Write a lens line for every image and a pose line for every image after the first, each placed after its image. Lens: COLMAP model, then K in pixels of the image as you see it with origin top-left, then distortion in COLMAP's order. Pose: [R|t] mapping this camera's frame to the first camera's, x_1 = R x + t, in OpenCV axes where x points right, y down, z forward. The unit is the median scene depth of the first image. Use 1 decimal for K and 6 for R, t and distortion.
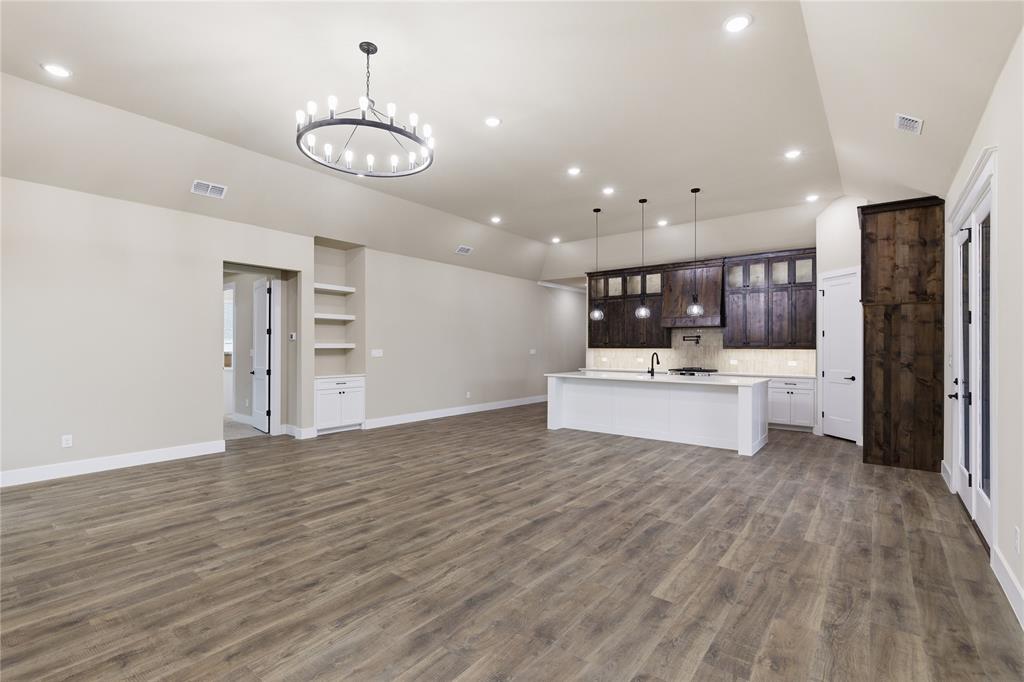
lens RADIAL K [[466.8, 0, 512.5], [0, 466.8, 345.1], [0, 0, 1]] dist [0.008127, 0.000464]
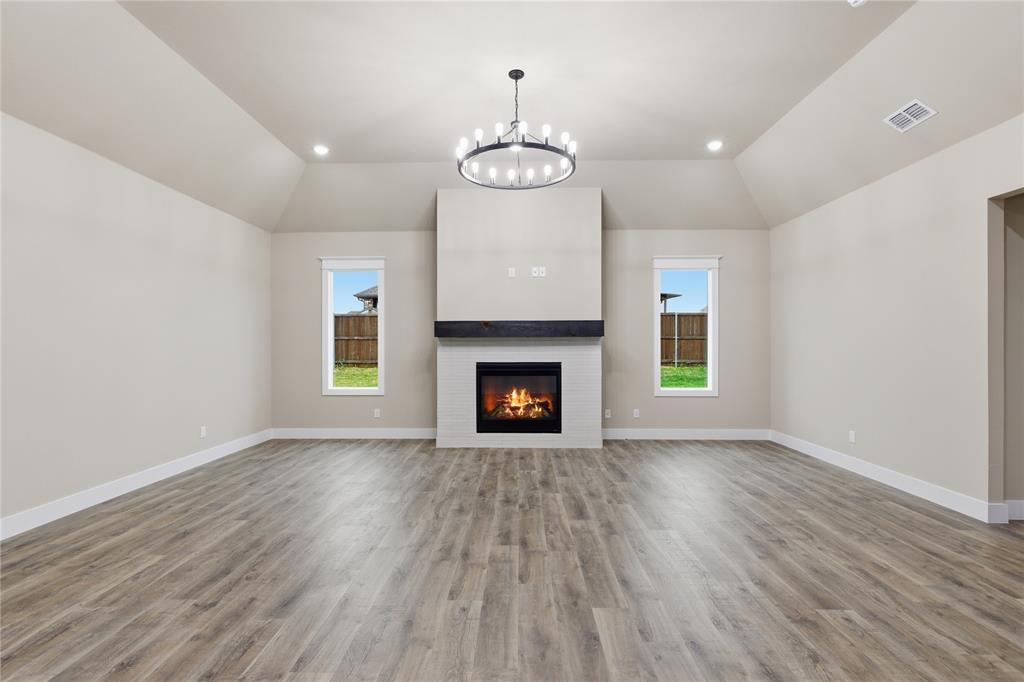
lens RADIAL K [[466.8, 0, 506.7], [0, 466.8, 345.2], [0, 0, 1]] dist [0.008127, 0.000464]
pose [[-0.801824, 0.000499, -0.597560, 0.367911], [0.003995, 0.999982, -0.004526, 0.009769], [0.597547, -0.006016, -0.801812, 1.856711]]
